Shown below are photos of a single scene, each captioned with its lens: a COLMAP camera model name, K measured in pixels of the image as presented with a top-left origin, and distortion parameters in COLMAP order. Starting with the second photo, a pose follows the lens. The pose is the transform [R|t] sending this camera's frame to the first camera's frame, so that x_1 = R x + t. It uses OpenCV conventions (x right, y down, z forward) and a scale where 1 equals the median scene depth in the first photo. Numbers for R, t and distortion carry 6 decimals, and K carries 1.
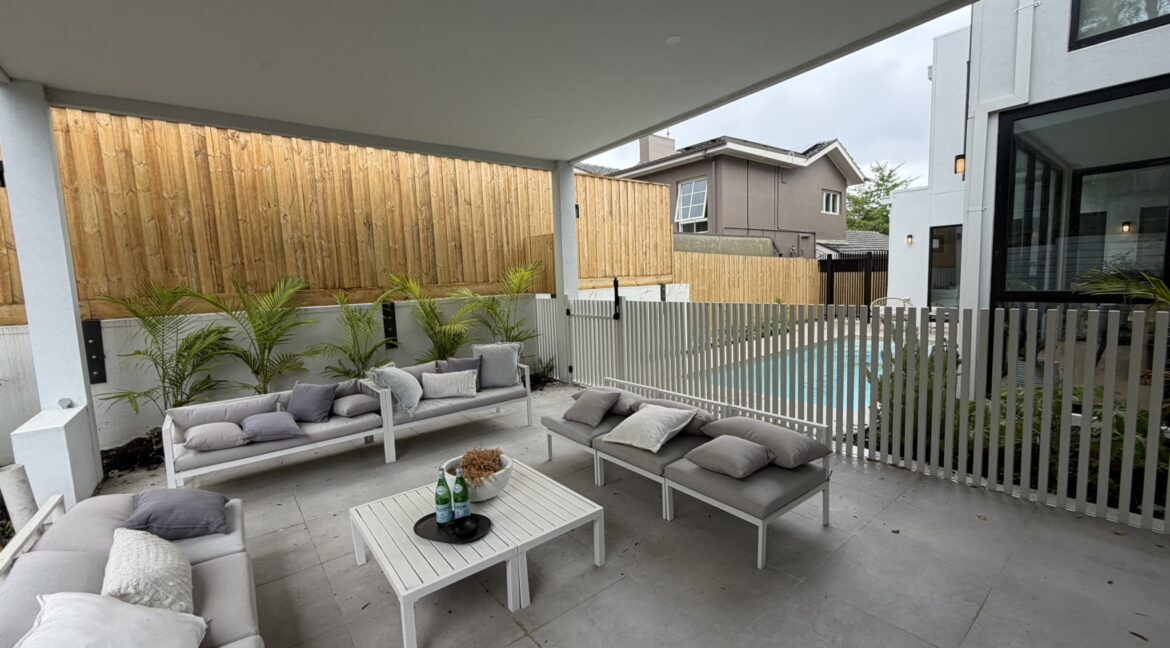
lens RADIAL K [[463.3, 0, 578.2], [0, 463.3, 321.6], [0, 0, 1]] dist [-0.003181, -0.000166]
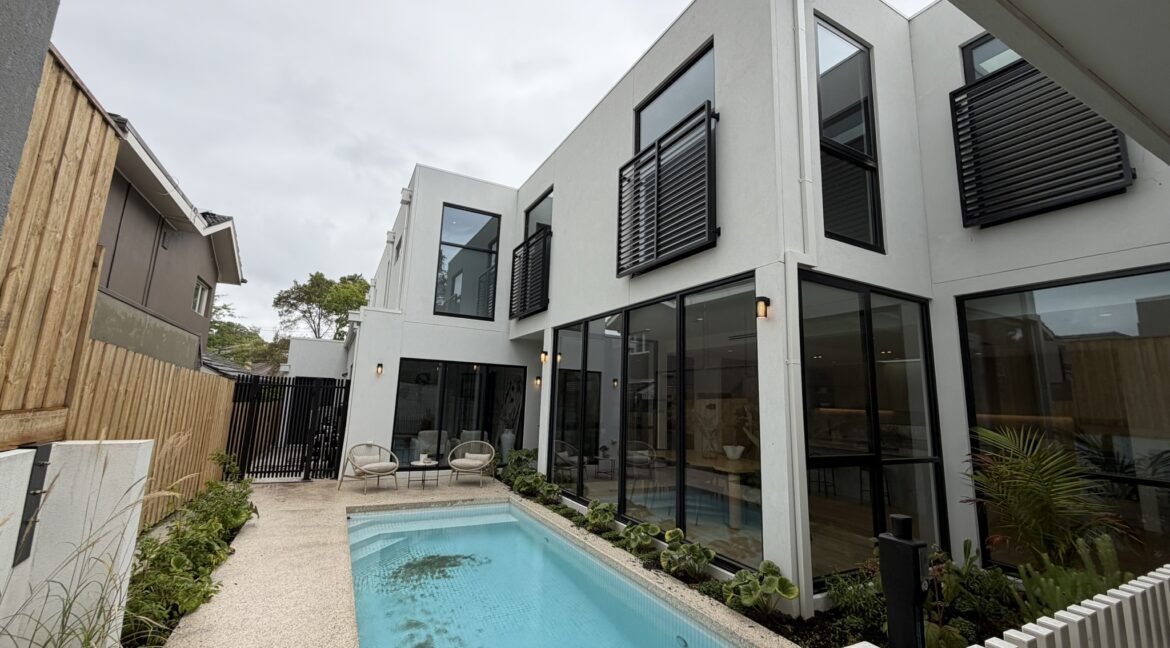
lens RADIAL K [[463.3, 0, 578.2], [0, 463.3, 321.6], [0, 0, 1]] dist [-0.003181, -0.000166]
pose [[0.182193, 0.208591, 0.960883, -0.026546], [0.048501, 0.974143, -0.220666, -0.061077], [-0.982066, 0.086808, 0.167365, 0.508686]]
